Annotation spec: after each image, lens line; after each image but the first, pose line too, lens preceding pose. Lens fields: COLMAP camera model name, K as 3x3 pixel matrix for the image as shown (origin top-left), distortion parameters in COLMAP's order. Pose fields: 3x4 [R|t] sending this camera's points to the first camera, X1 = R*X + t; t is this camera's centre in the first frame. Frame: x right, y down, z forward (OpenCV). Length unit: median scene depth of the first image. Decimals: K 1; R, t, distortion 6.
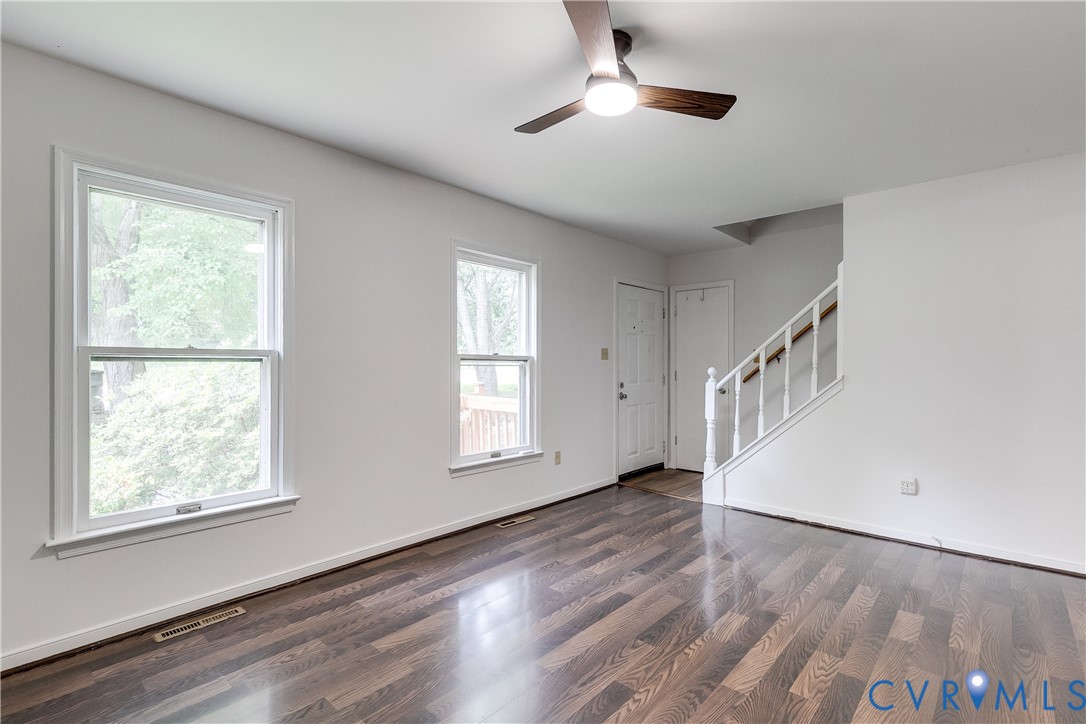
lens RADIAL K [[504.4, 0, 543.2], [0, 504.4, 353.6], [0, 0, 1]] dist [0.013068, 0.000137]
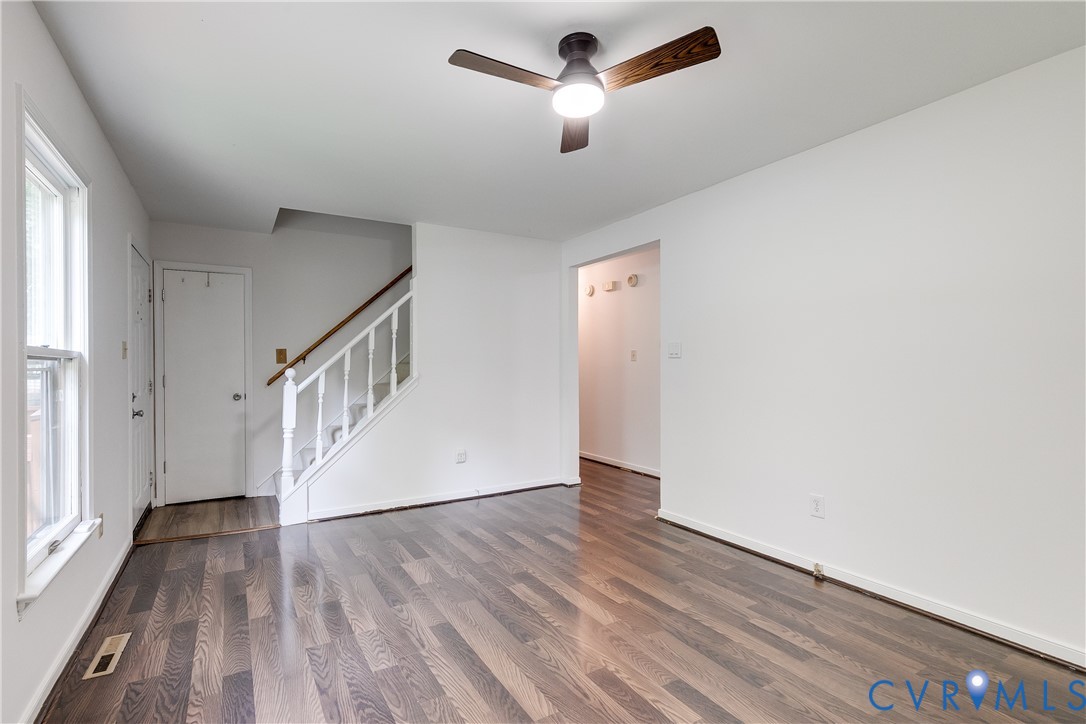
lens RADIAL K [[506.5, 0, 515.1], [0, 506.5, 369.4], [0, 0, 1]] dist [0.009424, 0.000195]
pose [[0.323620, -0.013746, 0.946087, -0.441495], [-0.012958, 0.999736, 0.018958, 0.007543], [-0.946098, -0.018395, 0.323356, 0.417803]]
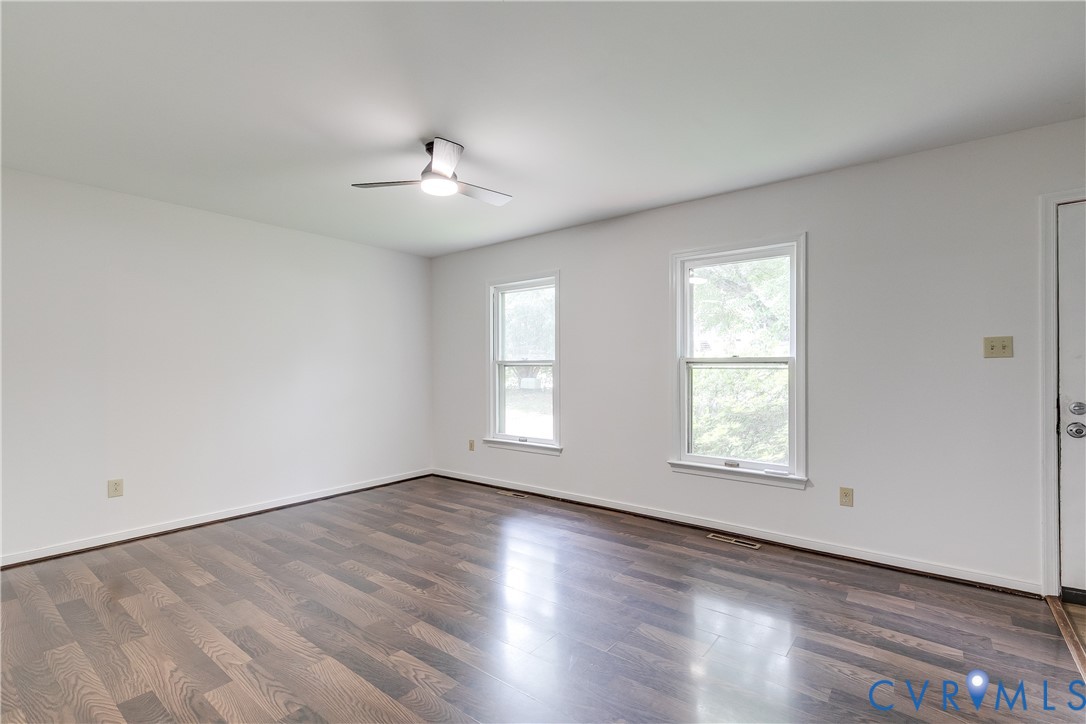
lens RADIAL K [[492.1, 0, 566.5], [0, 492.1, 366.2], [0, 0, 1]] dist [0.002622, 0.000280]
pose [[0.098247, -0.007773, -0.995132, 0.815581], [0.022448, 0.999732, -0.005592, 0.018353], [0.994909, -0.021790, 0.098395, 0.636788]]
